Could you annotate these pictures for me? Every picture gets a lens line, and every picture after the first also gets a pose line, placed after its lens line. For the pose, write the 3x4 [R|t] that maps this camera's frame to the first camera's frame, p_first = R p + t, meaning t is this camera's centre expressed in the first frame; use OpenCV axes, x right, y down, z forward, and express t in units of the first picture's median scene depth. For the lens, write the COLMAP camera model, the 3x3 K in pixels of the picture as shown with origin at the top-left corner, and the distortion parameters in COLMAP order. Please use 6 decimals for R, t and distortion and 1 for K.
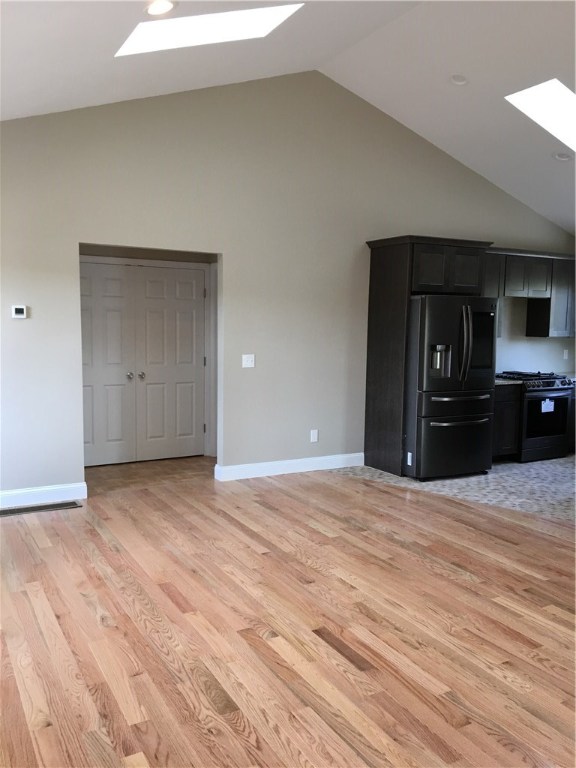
lens RADIAL K [[644.9, 0, 284.3], [0, 644.9, 380.8], [0, 0, 1]] dist [0.077255, -0.104818]
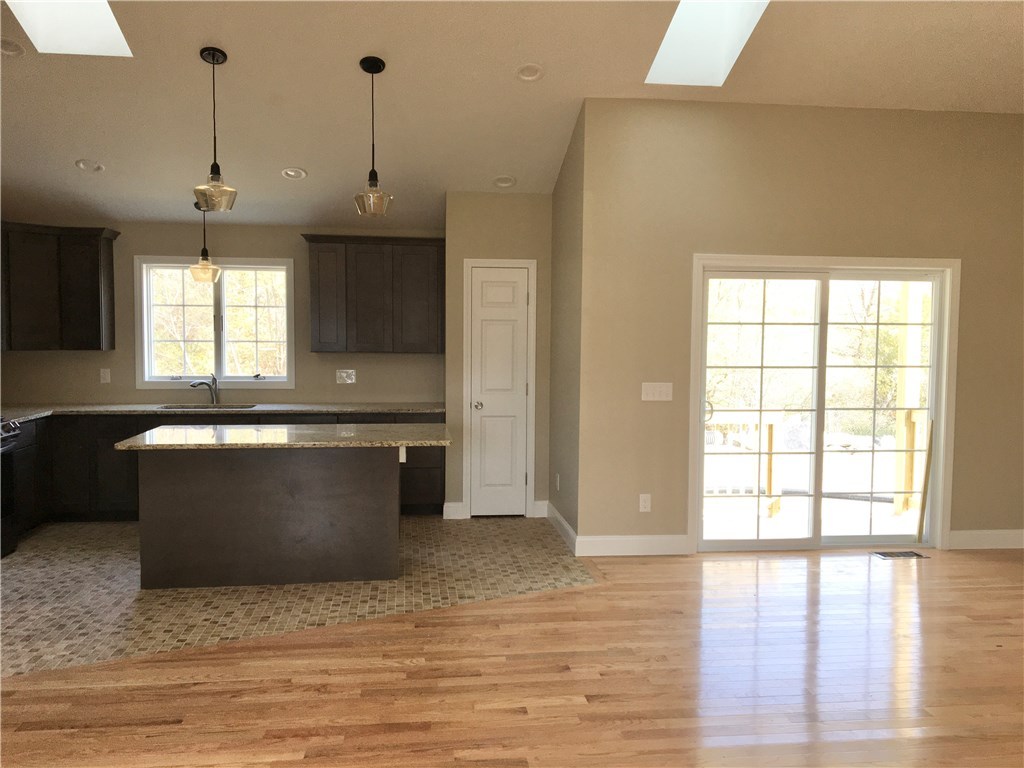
lens RADIAL K [[859.9, 0, 515.4], [0, 859.9, 387.1], [0, 0, 1]] dist [0.077255, -0.104818]
pose [[0.376545, -0.071309, 0.923650, -0.153898], [0.086302, 0.995397, 0.041665, -0.032416], [-0.922370, 0.064024, 0.380966, 0.310450]]
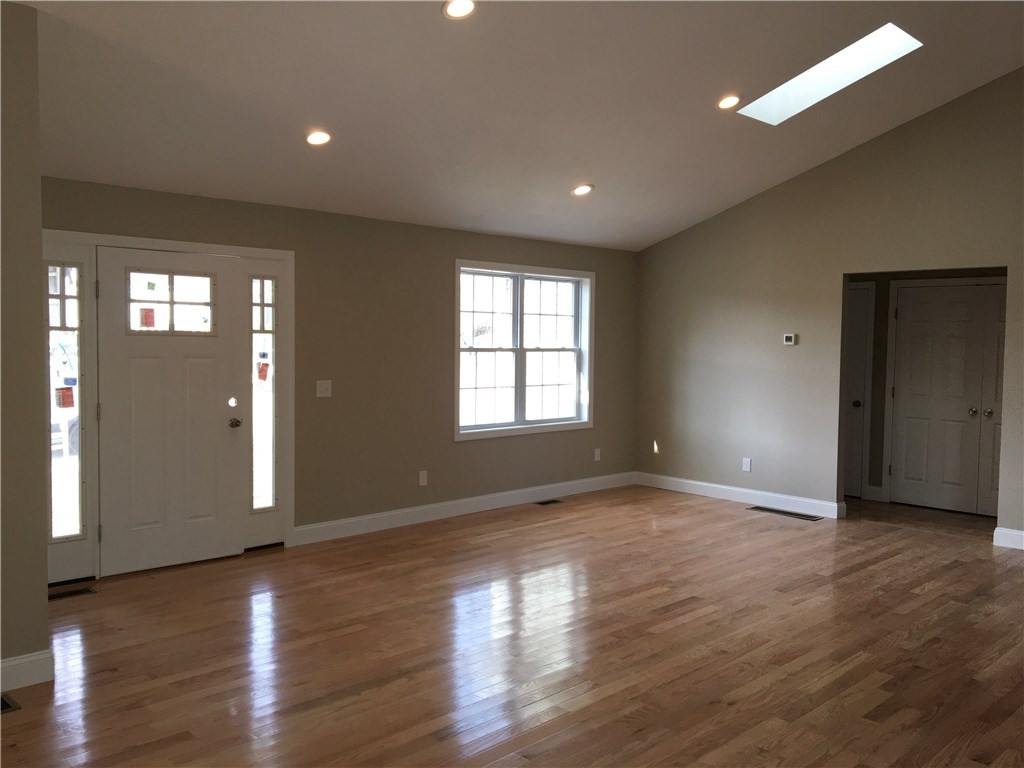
lens RADIAL K [[859.9, 0, 507.4], [0, 859.9, 376.8], [0, 0, 1]] dist [0.077255, -0.104818]
pose [[0.254839, 0.031843, -0.966459, 0.783943], [-0.099504, 0.995016, 0.006546, -0.000327], [0.961850, 0.094498, 0.256737, 0.110113]]
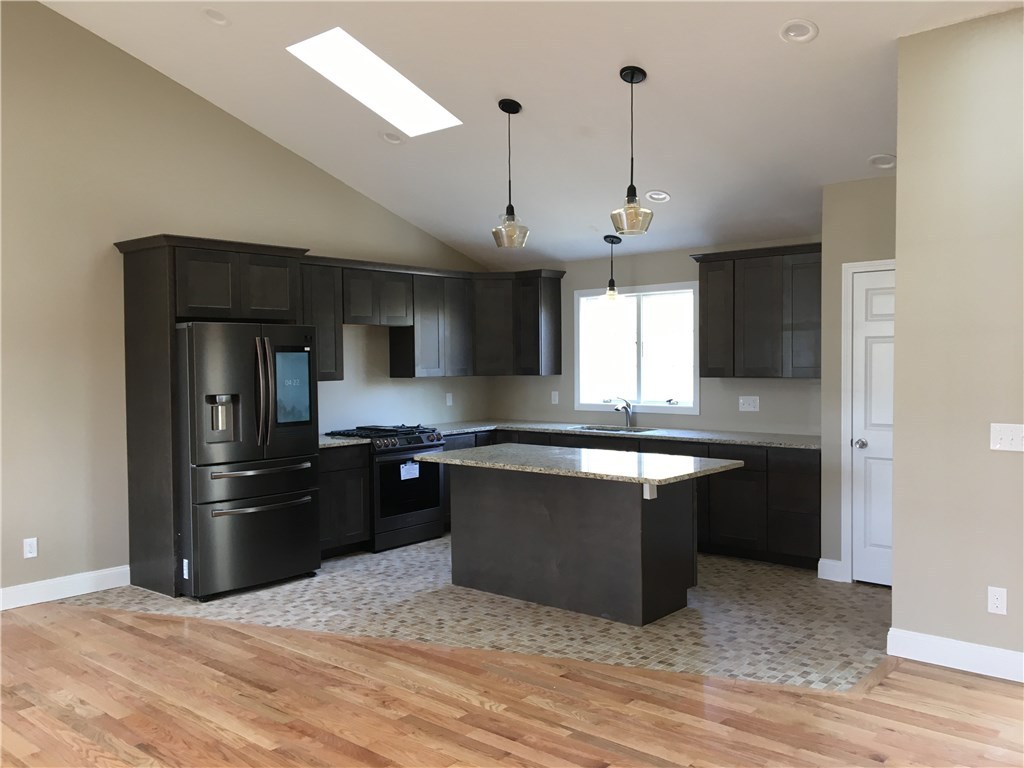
lens RADIAL K [[859.9, 0, 515.0], [0, 859.9, 382.7], [0, 0, 1]] dist [0.077255, -0.104818]
pose [[0.939309, -0.036507, 0.341123, 0.217621], [0.058216, 0.996863, -0.053618, -0.001748], [-0.338096, 0.070223, 0.938488, 0.041161]]
